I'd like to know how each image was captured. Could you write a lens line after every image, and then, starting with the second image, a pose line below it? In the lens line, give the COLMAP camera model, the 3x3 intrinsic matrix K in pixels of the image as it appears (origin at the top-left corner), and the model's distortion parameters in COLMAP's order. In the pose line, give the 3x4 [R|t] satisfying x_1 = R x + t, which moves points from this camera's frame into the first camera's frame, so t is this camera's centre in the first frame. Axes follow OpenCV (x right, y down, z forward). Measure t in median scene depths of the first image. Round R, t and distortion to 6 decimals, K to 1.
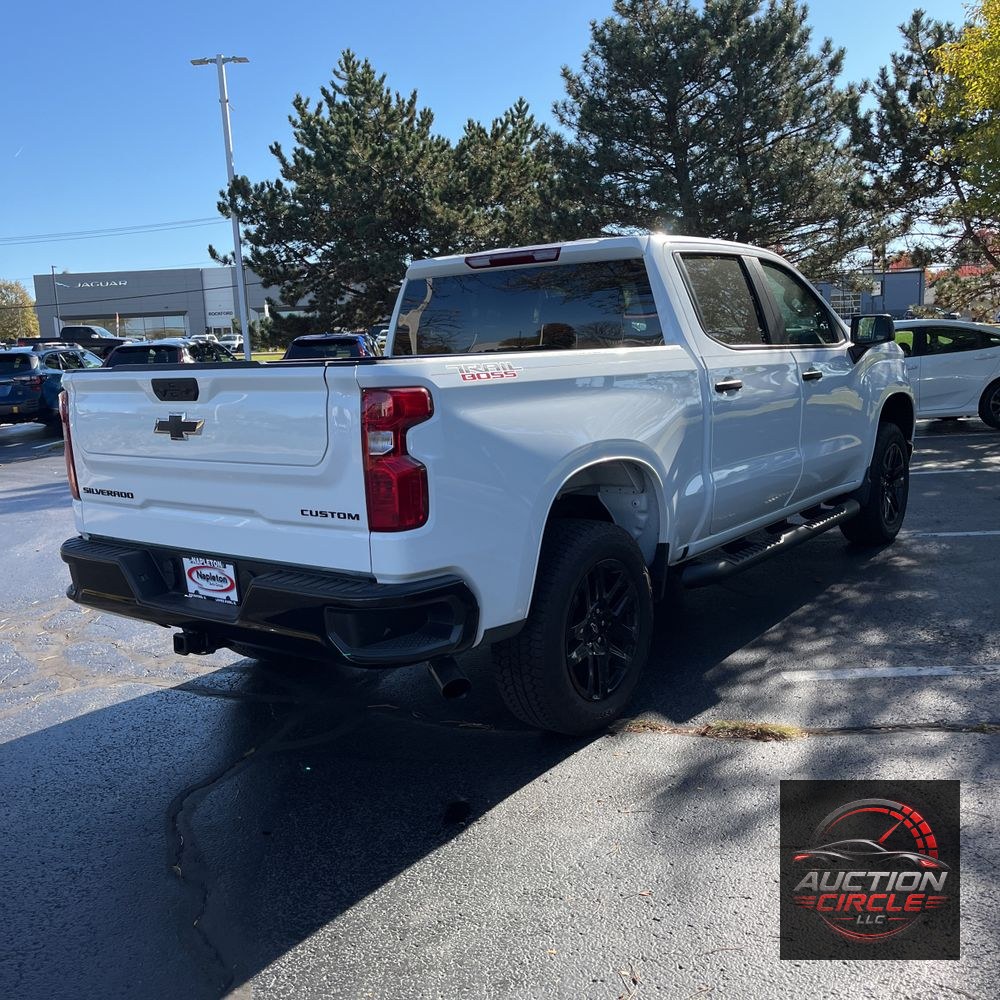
lens RADIAL K [[951.8, 0, 500.0], [0, 951.8, 500.0], [0, 0, 1]] dist [0.022619, 0.015876]
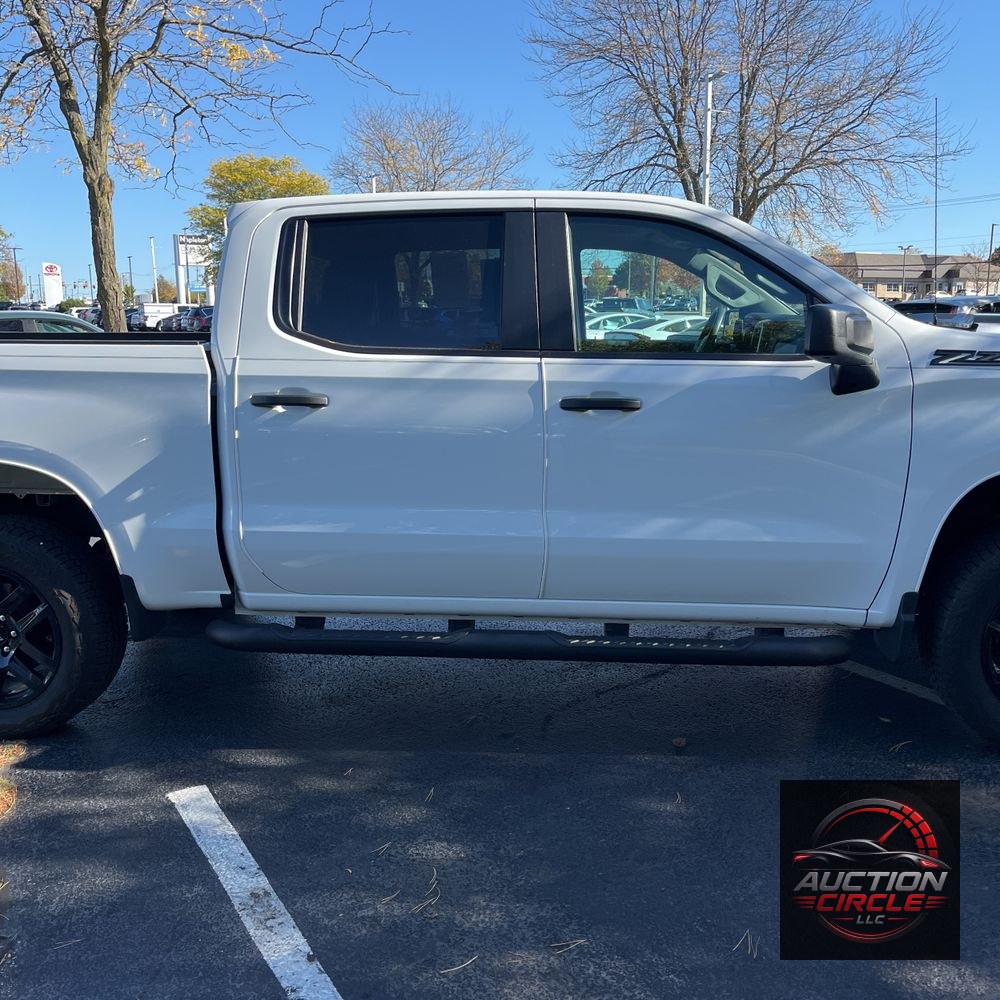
lens RADIAL K [[988.2, 0, 500.0], [0, 988.2, 500.0], [0, 0, 1]] dist [0.064063, -0.084990]
pose [[0.515098, 0.191167, -0.835541, 0.145231], [-0.152336, 0.979710, 0.130239, -0.025152], [0.843485, 0.060198, 0.533768, 0.110585]]
